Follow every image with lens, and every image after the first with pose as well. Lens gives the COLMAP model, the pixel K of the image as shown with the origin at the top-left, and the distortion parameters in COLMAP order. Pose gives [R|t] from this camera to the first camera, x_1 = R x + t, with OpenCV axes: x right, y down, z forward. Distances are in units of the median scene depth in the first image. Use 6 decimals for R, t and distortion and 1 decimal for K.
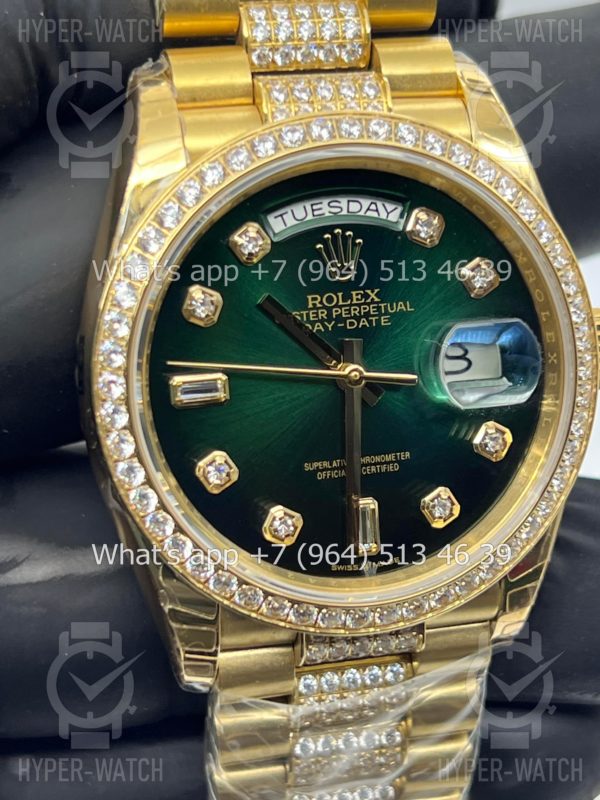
lens RADIAL K [[1801.1, 0, 299.6], [0, 1801.1, 400.4], [0, 0, 1]] dist [-0.012350, -0.289393]
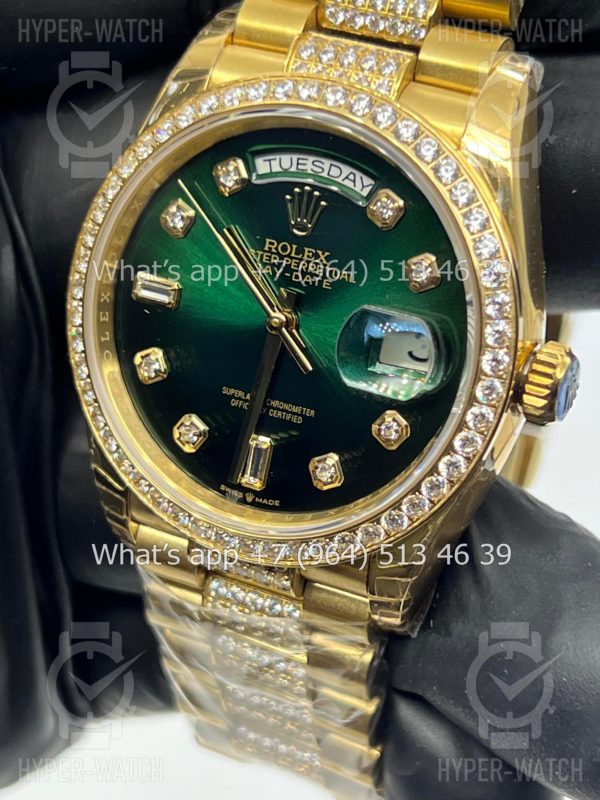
lens RADIAL K [[1801.1, 0, 299.6], [0, 1801.1, 400.4], [0, 0, 1]] dist [-0.012350, -0.289393]
pose [[0.761170, 0.332348, -0.556925, 0.644569], [-0.307195, 0.941036, 0.141713, -0.124732], [0.571185, 0.063217, 0.818384, 0.139301]]
